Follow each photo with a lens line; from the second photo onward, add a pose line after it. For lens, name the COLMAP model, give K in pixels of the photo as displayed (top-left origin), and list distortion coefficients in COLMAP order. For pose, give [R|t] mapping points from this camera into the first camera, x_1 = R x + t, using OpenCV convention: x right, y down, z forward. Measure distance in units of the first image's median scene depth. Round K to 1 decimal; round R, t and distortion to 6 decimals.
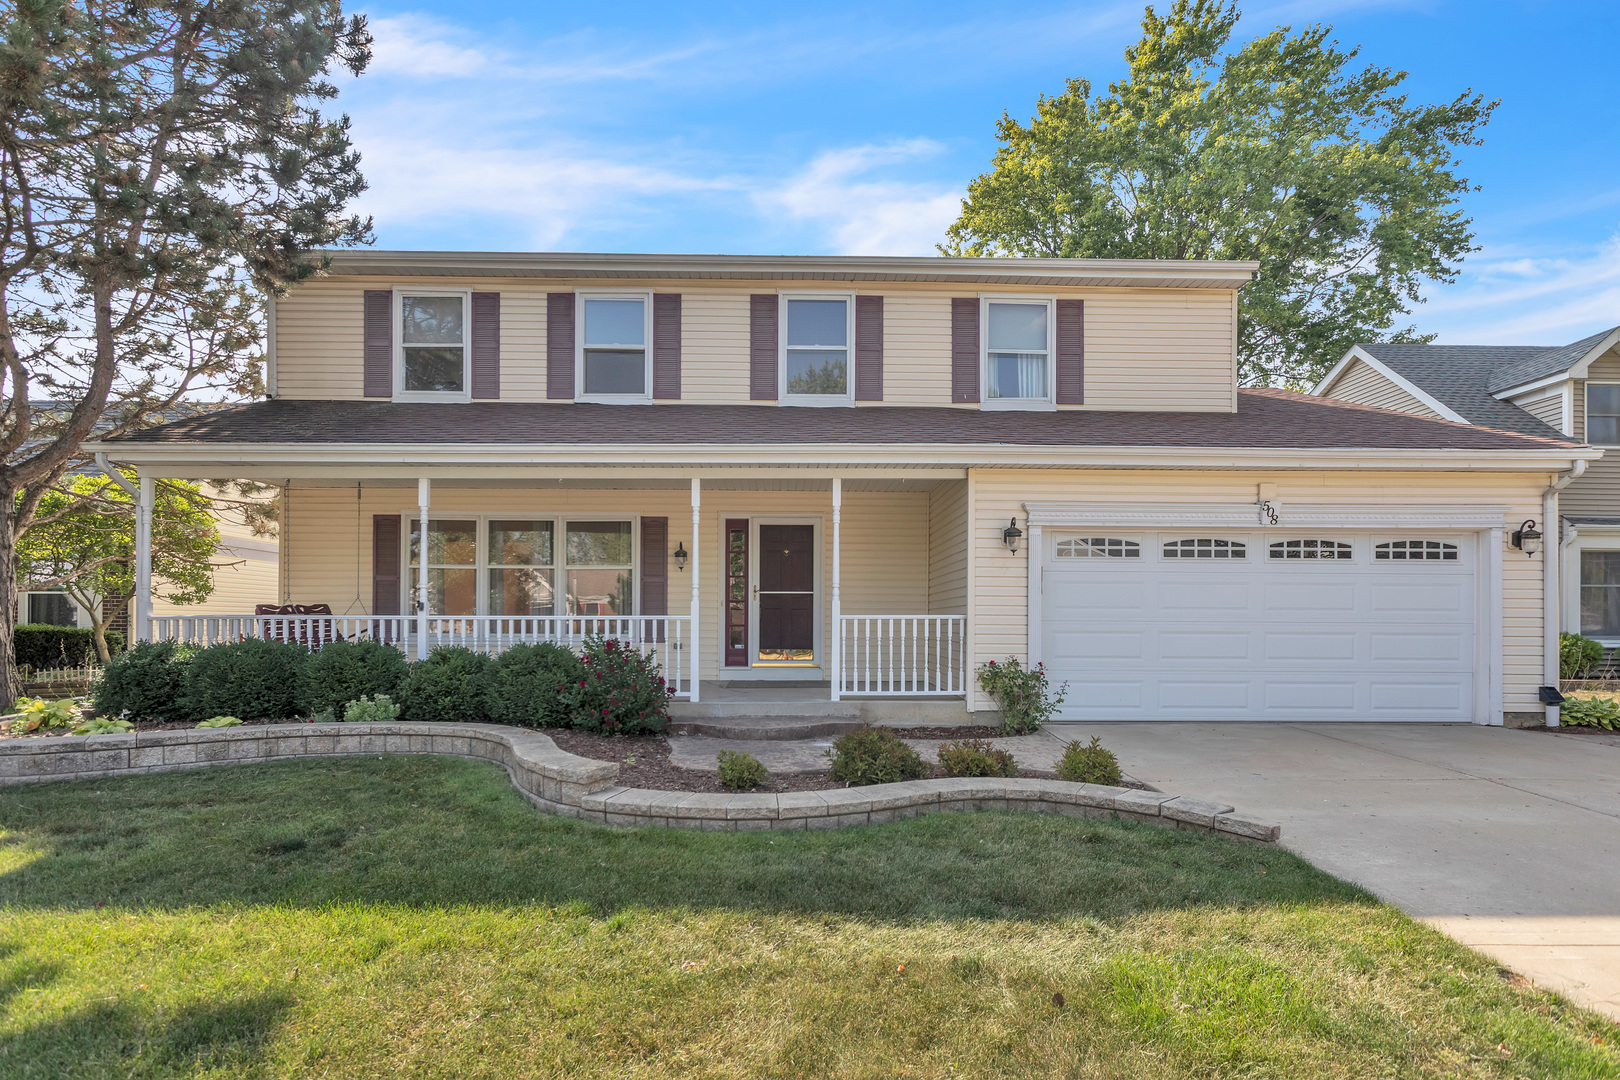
lens RADIAL K [[818.3, 0, 805.5], [0, 818.3, 612.5], [0, 0, 1]] dist [0.000332, -0.000591]
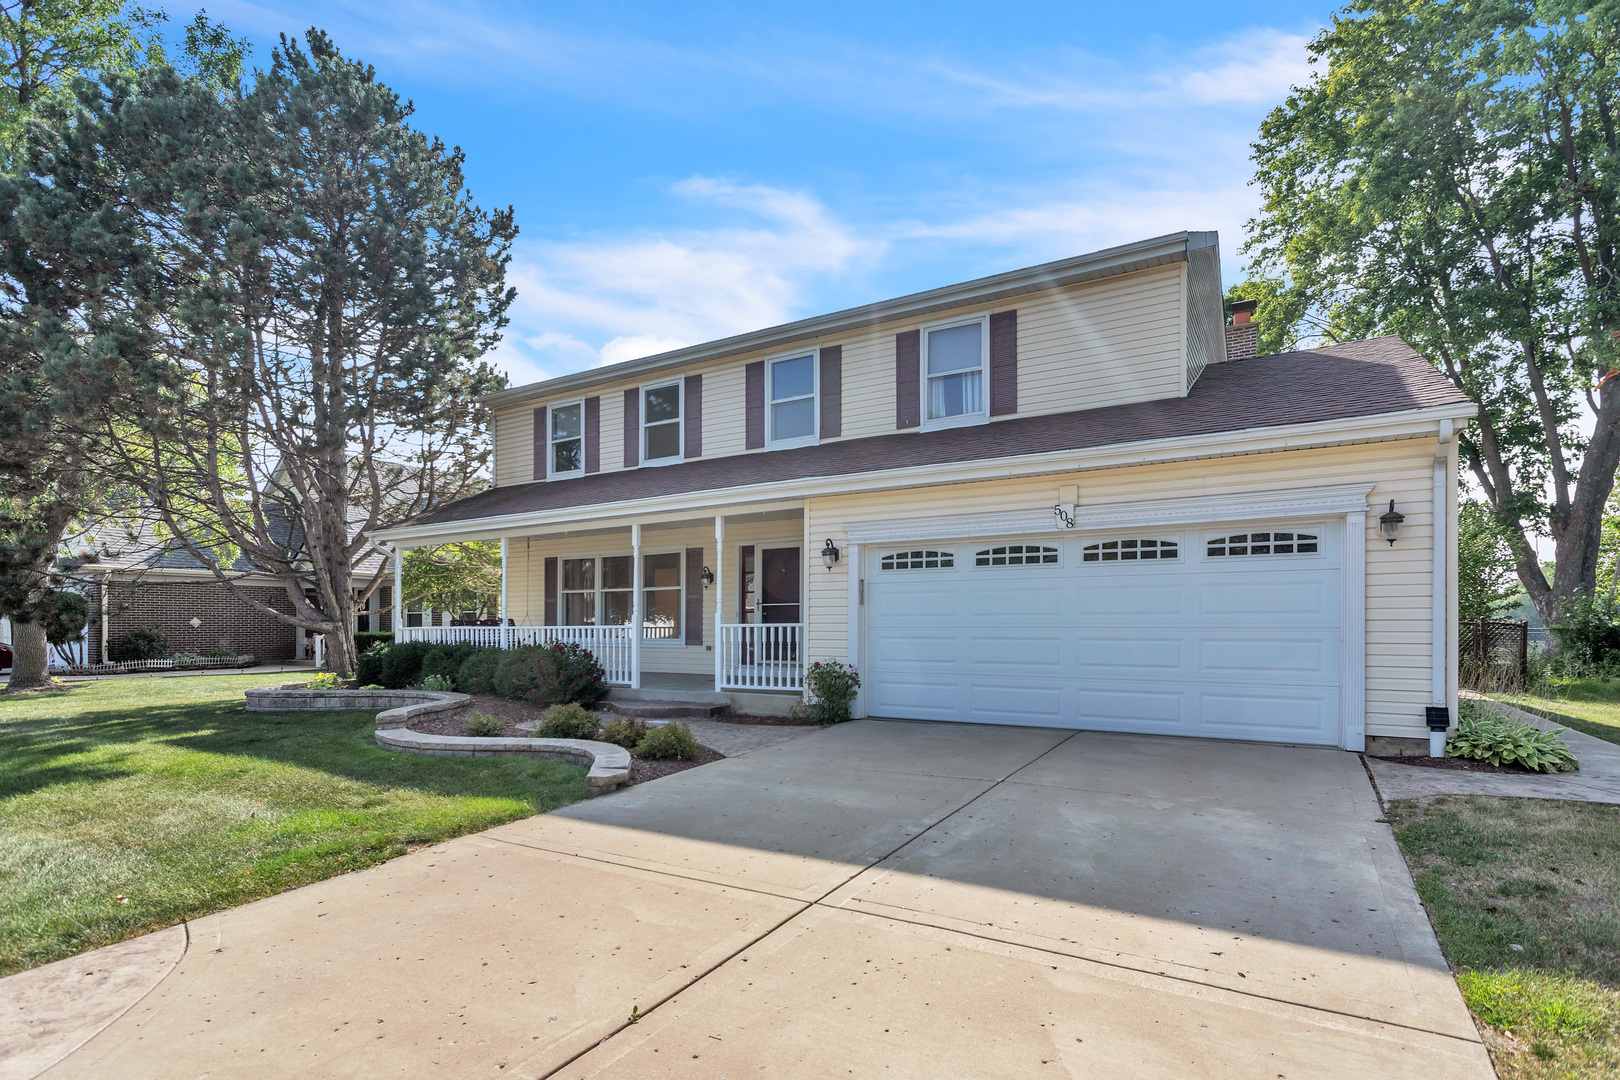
lens RADIAL K [[805.7, 0, 812.1], [0, 805.7, 630.1], [0, 0, 1]] dist [-0.002835, -0.000138]
pose [[0.848517, -0.003483, -0.529157, 0.669196], [0.009571, 0.999916, 0.008766, 0.002728], [0.529082, -0.012502, 0.848479, 0.017516]]
